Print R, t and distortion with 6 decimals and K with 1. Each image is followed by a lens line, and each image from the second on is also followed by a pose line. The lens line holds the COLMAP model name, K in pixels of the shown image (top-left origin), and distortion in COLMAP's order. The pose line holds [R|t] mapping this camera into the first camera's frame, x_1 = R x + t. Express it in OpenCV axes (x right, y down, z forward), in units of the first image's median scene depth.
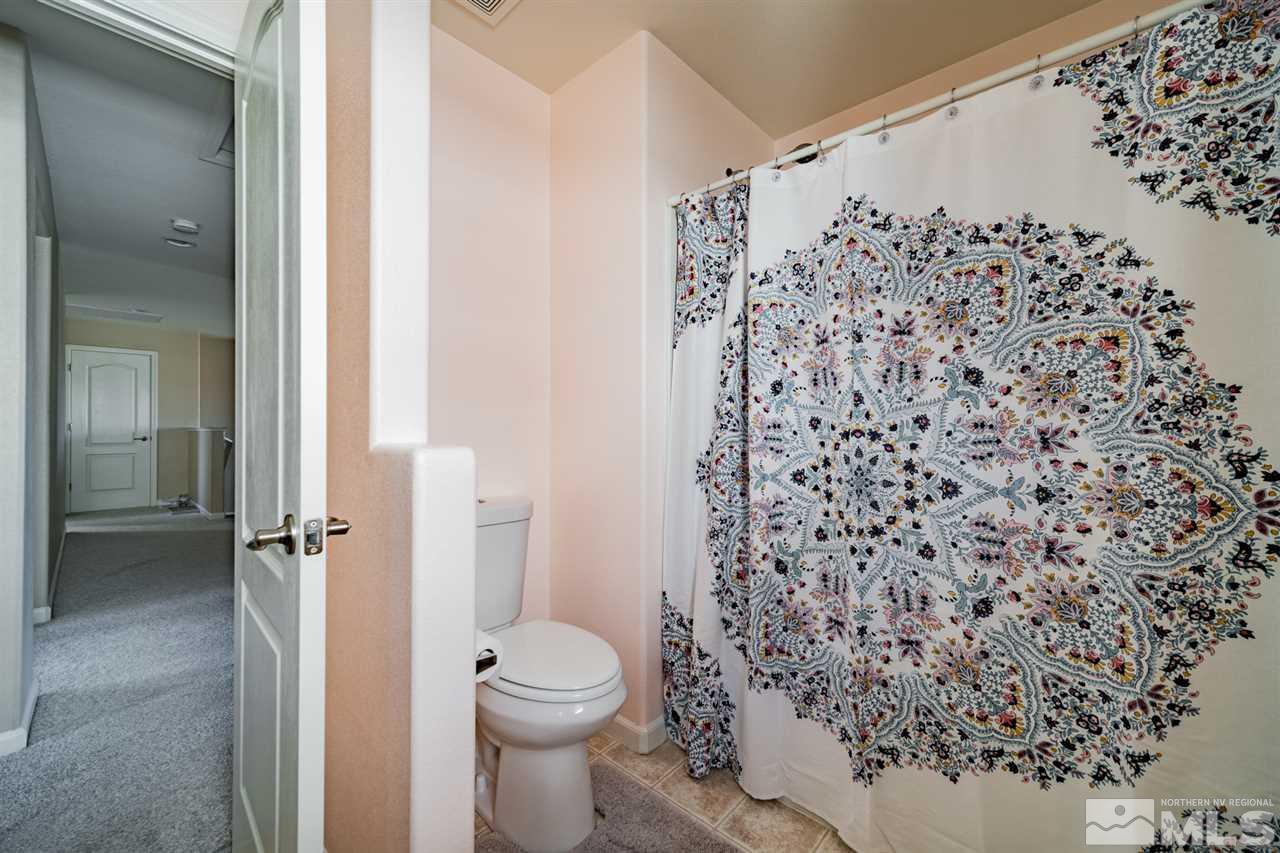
lens RADIAL K [[502.7, 0, 638.0], [0, 502.7, 431.3], [0, 0, 1]] dist [0.007601, -0.000140]
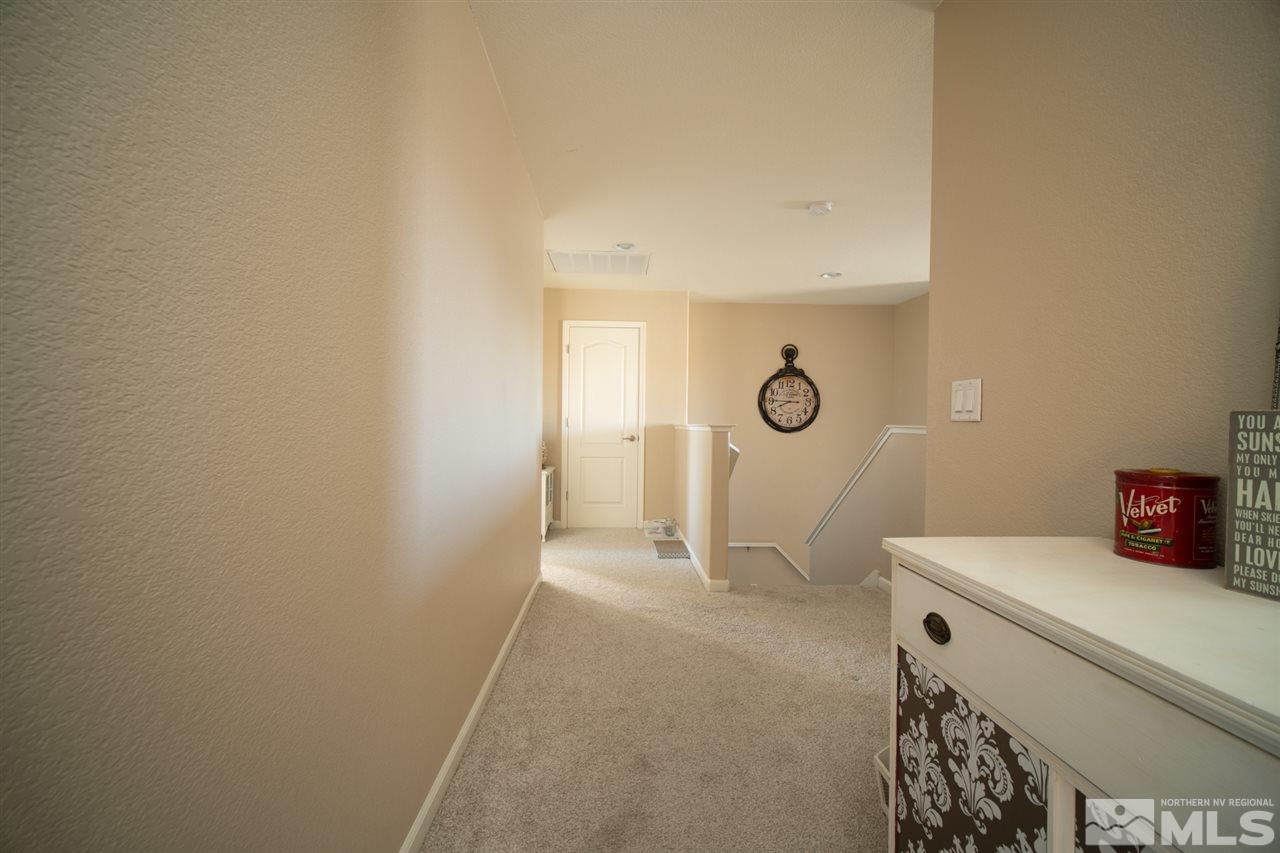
lens RADIAL K [[502.7, 0, 638.8], [0, 502.7, 426.1], [0, 0, 1]] dist [0.007601, -0.000140]
pose [[0.702449, 0.009188, -0.711674, -0.430407], [-0.008289, 0.999954, 0.004728, -0.007458], [0.711685, 0.002578, 0.702494, 0.475800]]
